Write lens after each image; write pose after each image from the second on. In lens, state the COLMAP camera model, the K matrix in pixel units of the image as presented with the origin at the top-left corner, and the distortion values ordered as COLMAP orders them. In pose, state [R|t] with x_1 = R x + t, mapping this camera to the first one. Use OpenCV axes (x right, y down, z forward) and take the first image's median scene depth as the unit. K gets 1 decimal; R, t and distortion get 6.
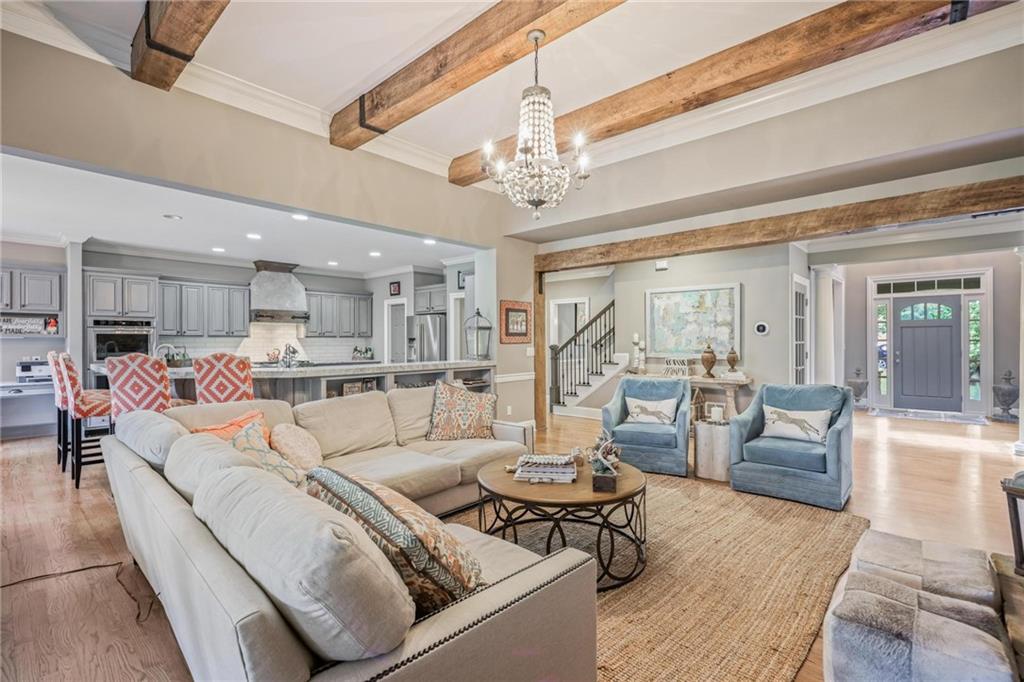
lens RADIAL K [[469.9, 0, 511.6], [0, 469.9, 339.9], [0, 0, 1]] dist [-0.005310, 0.001065]
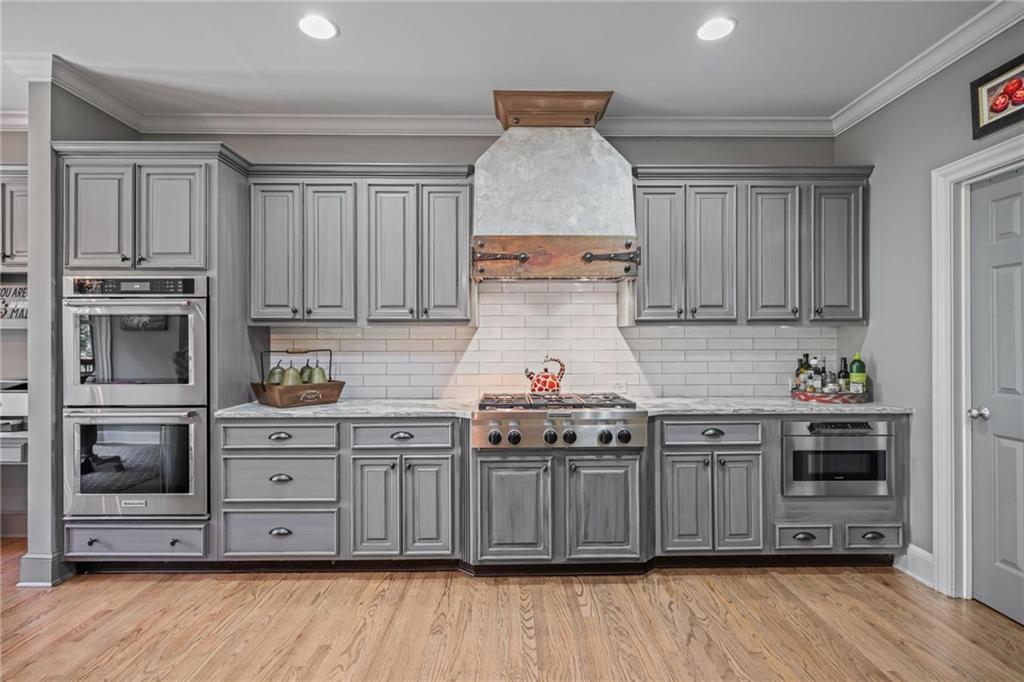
lens RADIAL K [[506.8, 0, 516.4], [0, 506.8, 339.1], [0, 0, 1]] dist [-0.001059, 0.000007]
pose [[0.687218, -0.001812, -0.726449, -0.335170], [-0.000343, 0.999996, -0.002819, 0.007774], [0.726451, 0.002186, 0.687215, 0.964679]]
